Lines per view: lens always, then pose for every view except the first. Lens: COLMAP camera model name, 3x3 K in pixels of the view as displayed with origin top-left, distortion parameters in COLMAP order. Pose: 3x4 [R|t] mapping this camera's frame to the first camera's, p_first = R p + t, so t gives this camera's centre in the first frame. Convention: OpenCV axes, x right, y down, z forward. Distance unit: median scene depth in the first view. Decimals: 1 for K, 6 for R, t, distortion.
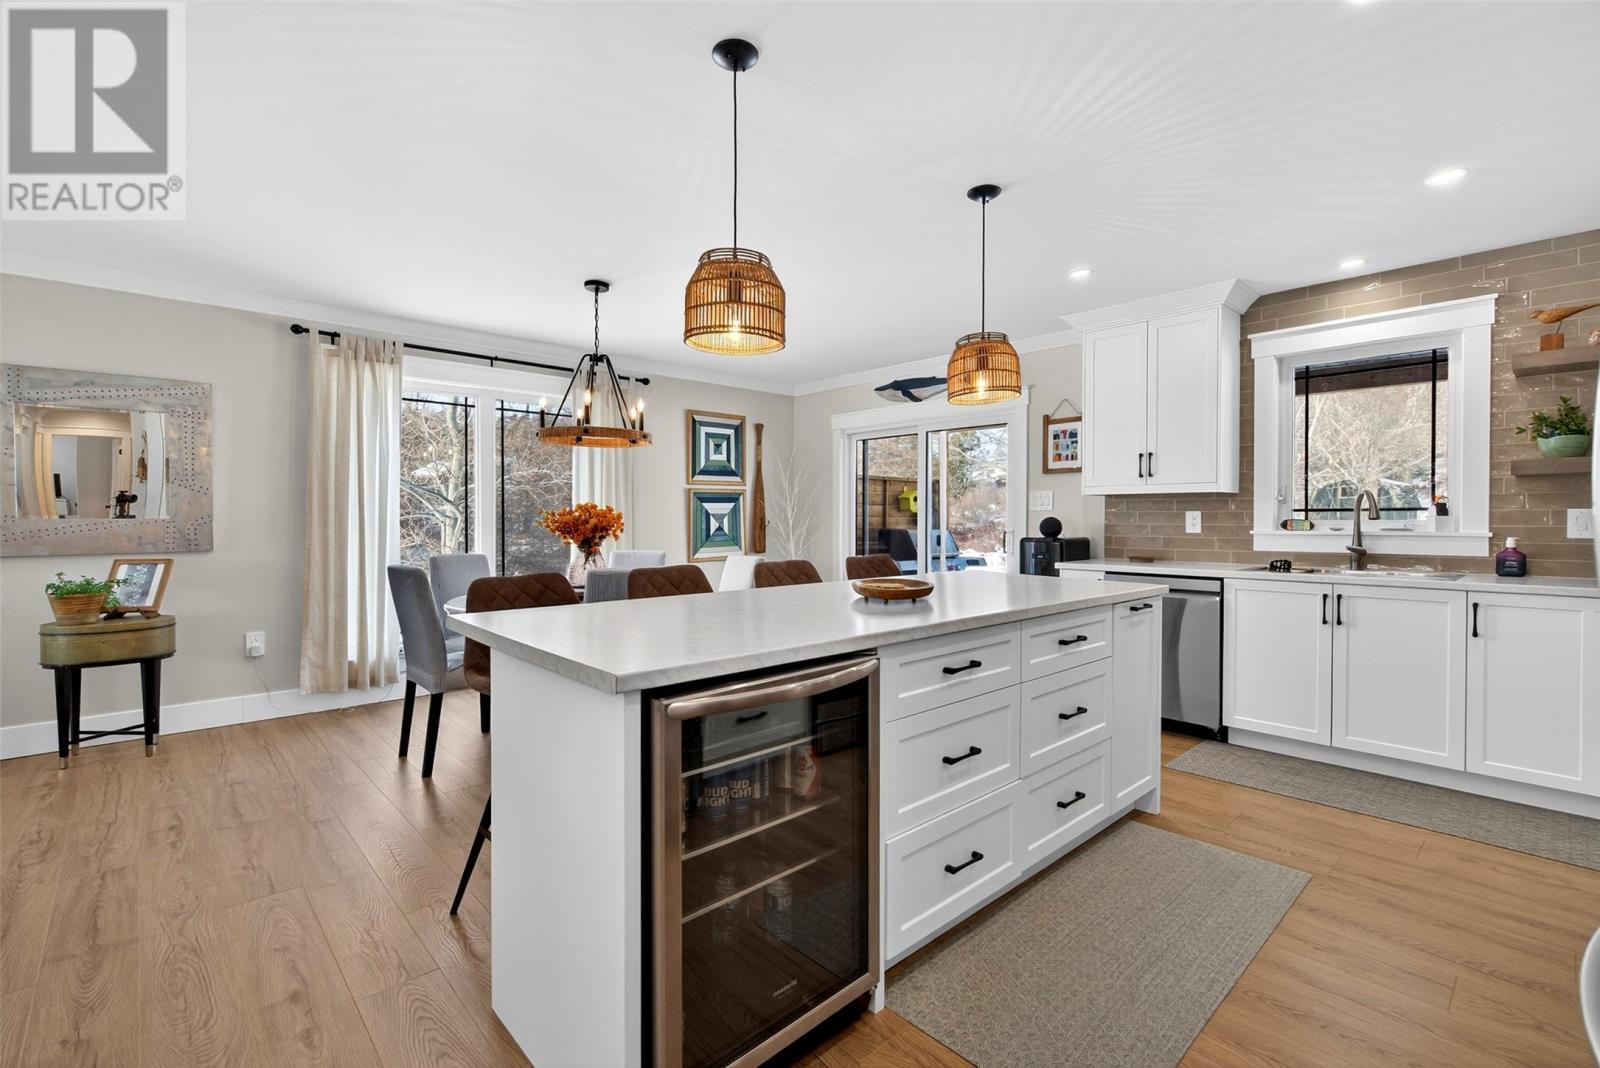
lens RADIAL K [[729.3, 0, 798.4], [0, 729.3, 521.4], [0, 0, 1]] dist [0.002611, -0.000283]
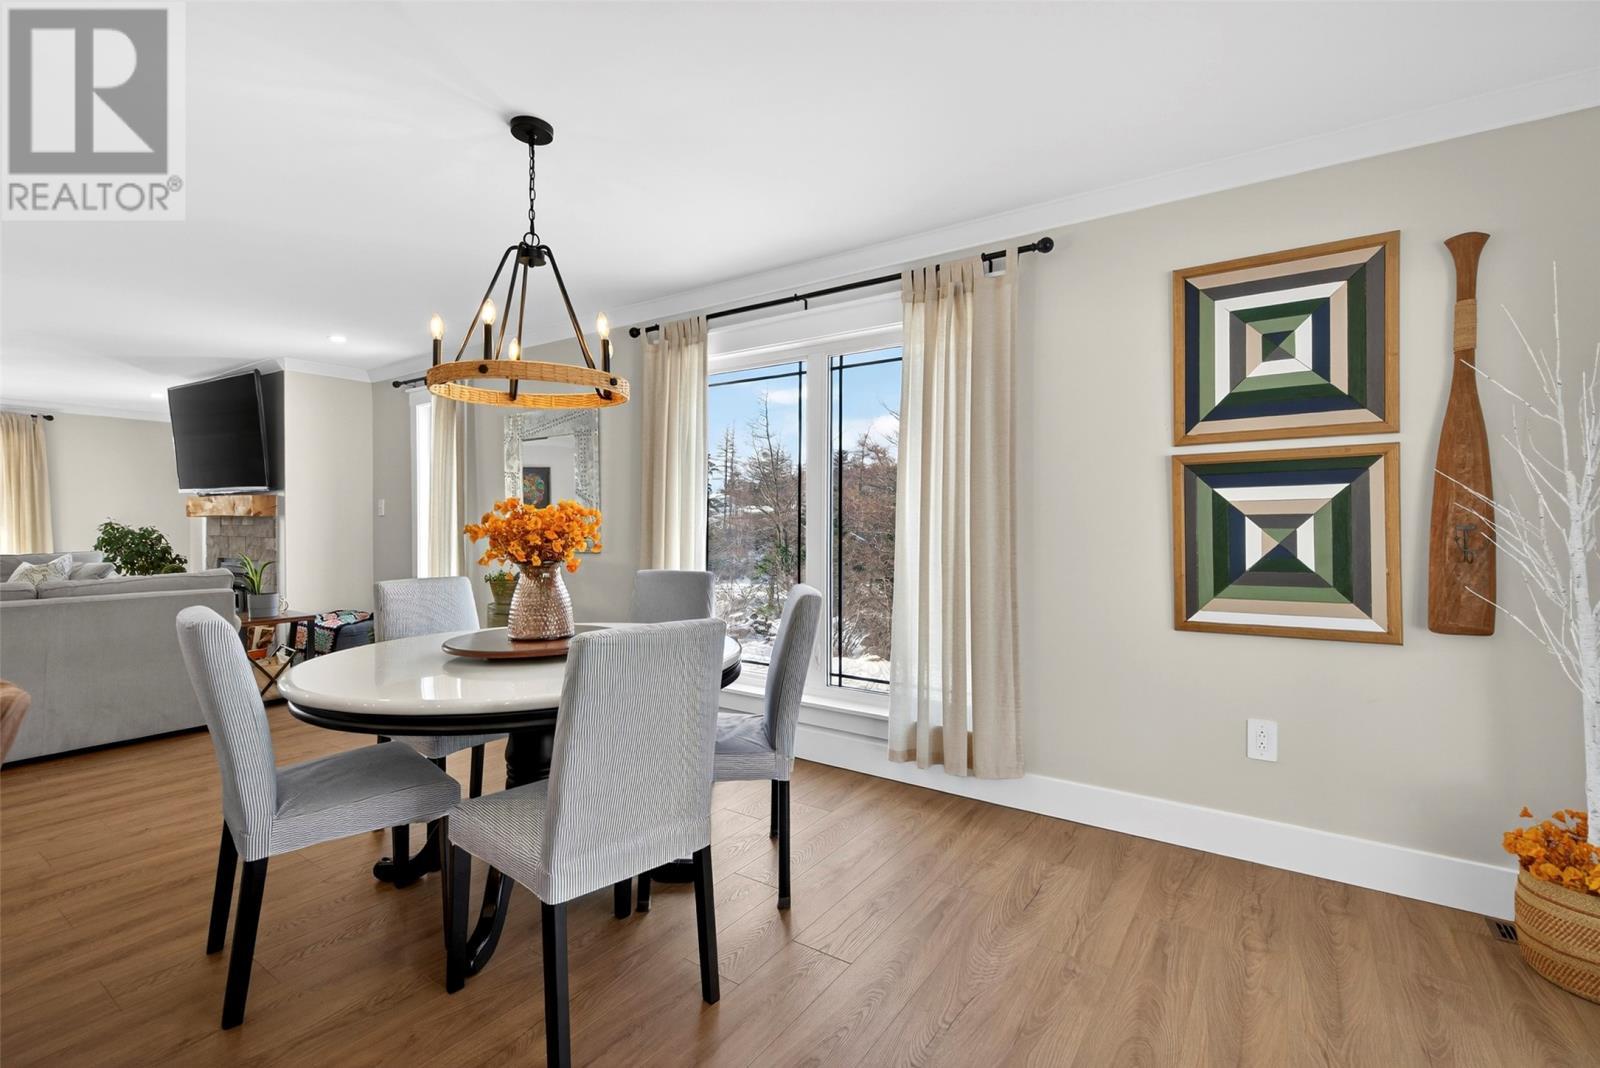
lens RADIAL K [[718.9, 0, 781.7], [0, 718.9, 525.6], [0, 0, 1]] dist [0.009698, -0.000111]
pose [[0.211047, 0.003200, -0.977471, 0.305843], [-0.005944, 0.999980, 0.001990, -0.005193], [0.977458, 0.005390, 0.211062, 0.980573]]
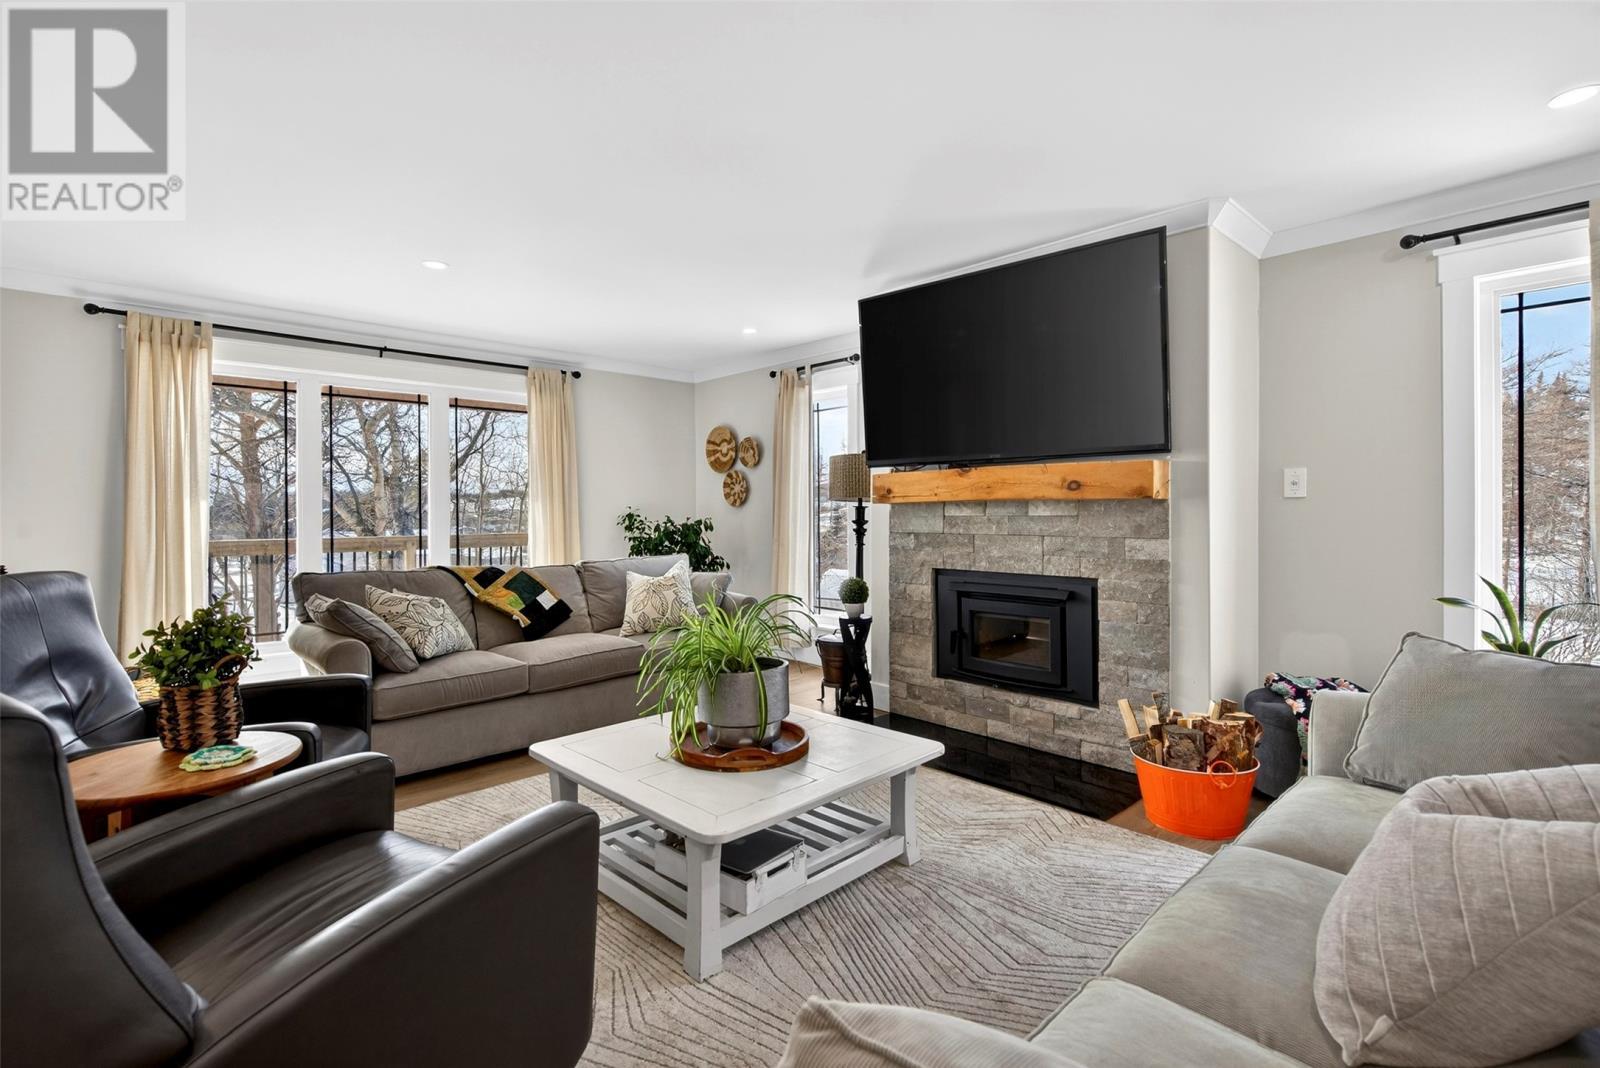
lens RADIAL K [[747.0, 0, 792.9], [0, 747.0, 518.2], [0, 0, 1]] dist [0.004032, 0.000638]
pose [[0.012316, 0.006905, -0.999900, -0.437808], [0.000303, 0.999976, 0.006910, -0.000351], [0.999924, -0.000389, 0.012314, -0.027823]]
